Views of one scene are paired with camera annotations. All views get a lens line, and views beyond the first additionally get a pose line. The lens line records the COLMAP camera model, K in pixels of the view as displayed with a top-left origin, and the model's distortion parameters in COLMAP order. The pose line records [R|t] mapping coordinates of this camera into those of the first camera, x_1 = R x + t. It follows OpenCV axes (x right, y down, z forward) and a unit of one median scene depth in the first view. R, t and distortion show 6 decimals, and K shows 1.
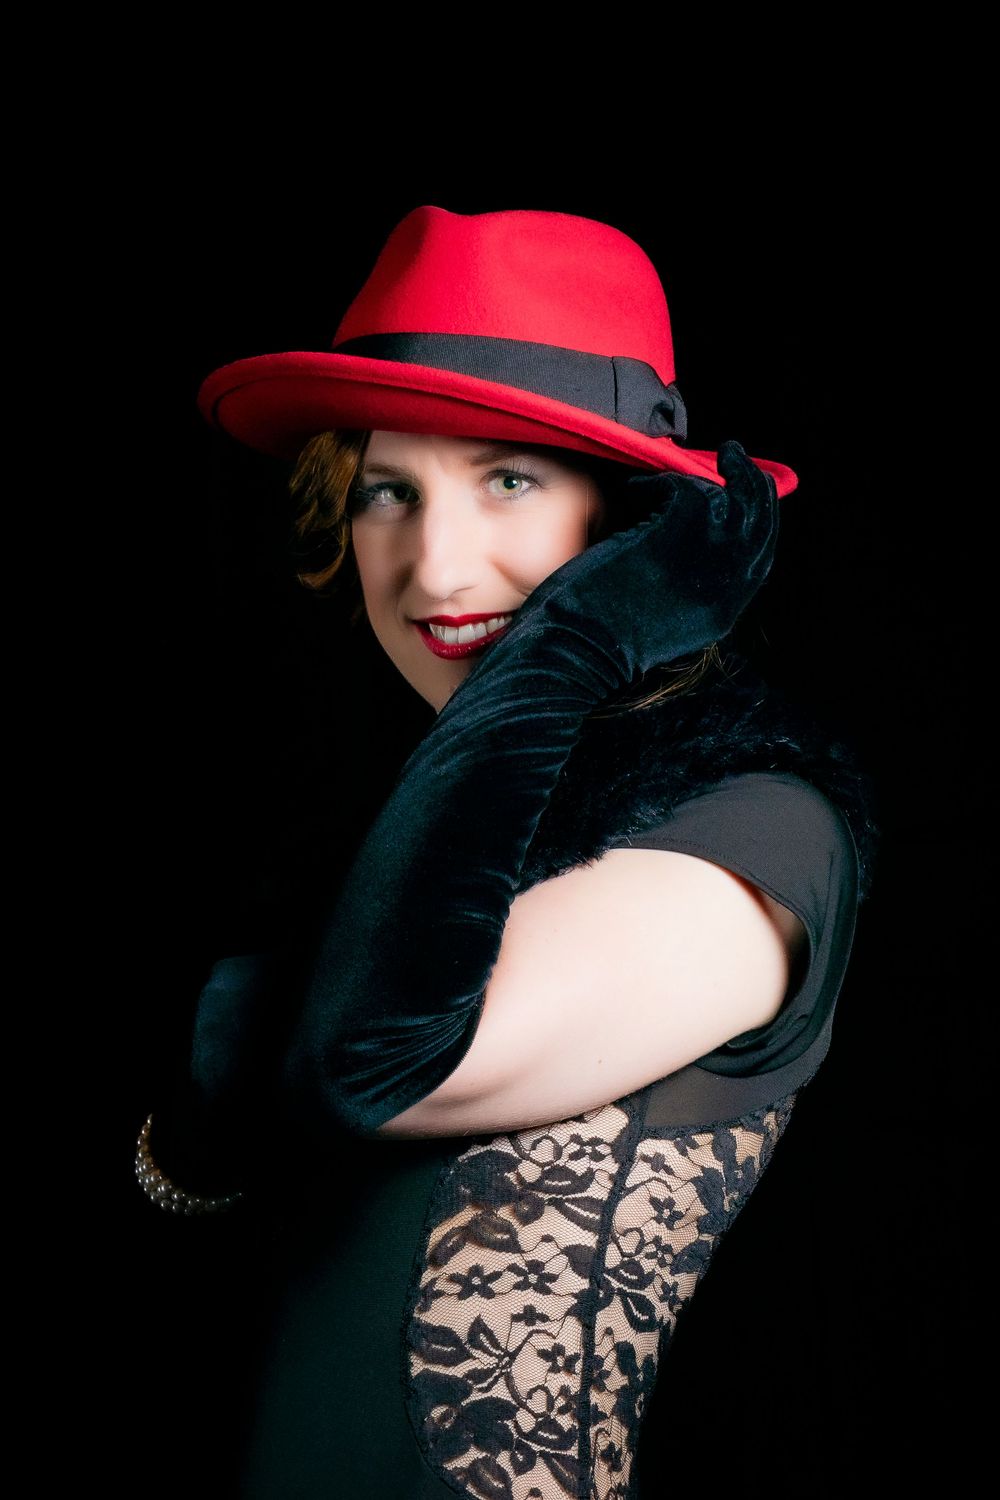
lens RADIAL K [[6644.0, 0, 501.2], [0, 6644.0, 751.6], [0, 0, 1]] dist [-0.108323, 0.000000]
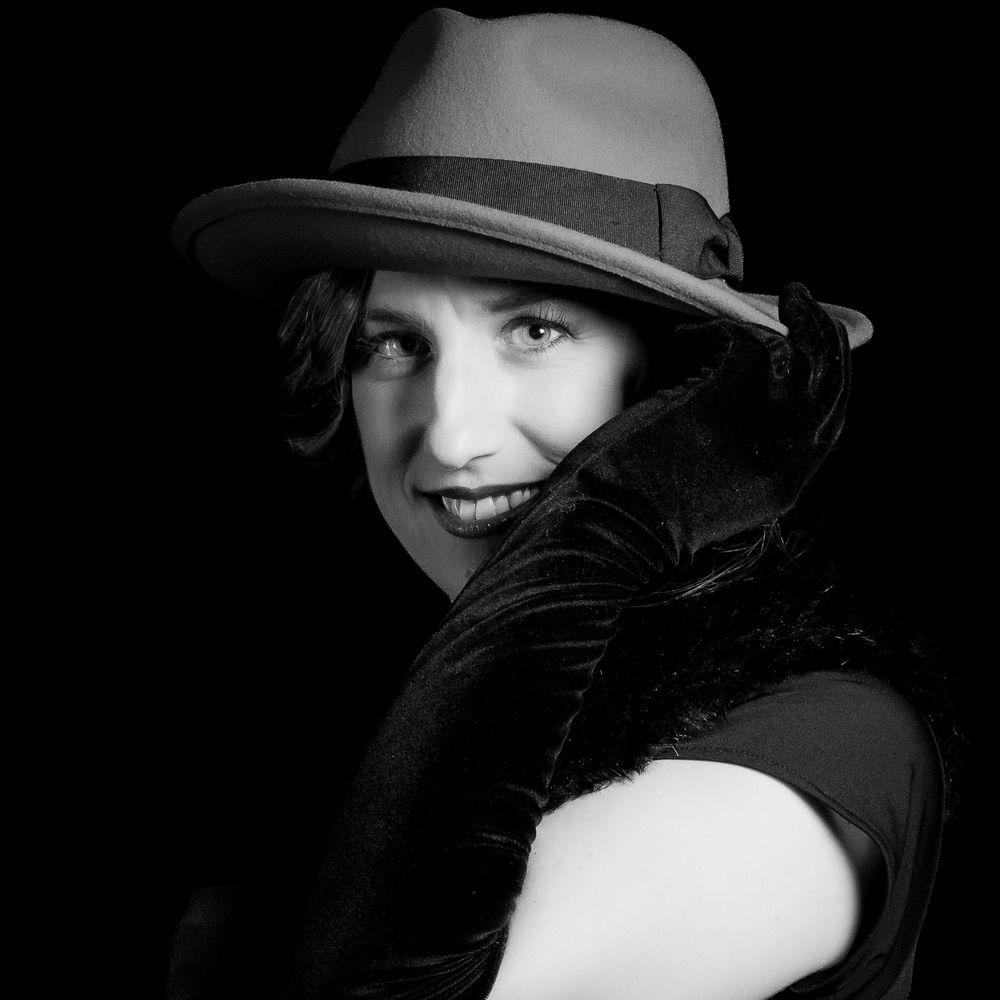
lens RADIAL K [[5784.0, 0, 500.4], [0, 5784.0, 498.8], [0, 0, 1]] dist [-0.356761, 0.000000]
pose [[0.999986, -0.000264, 0.005282, -0.007241], [0.000277, 0.999997, -0.002606, -0.017054], [-0.005281, 0.002607, 0.999983, 0.256550]]
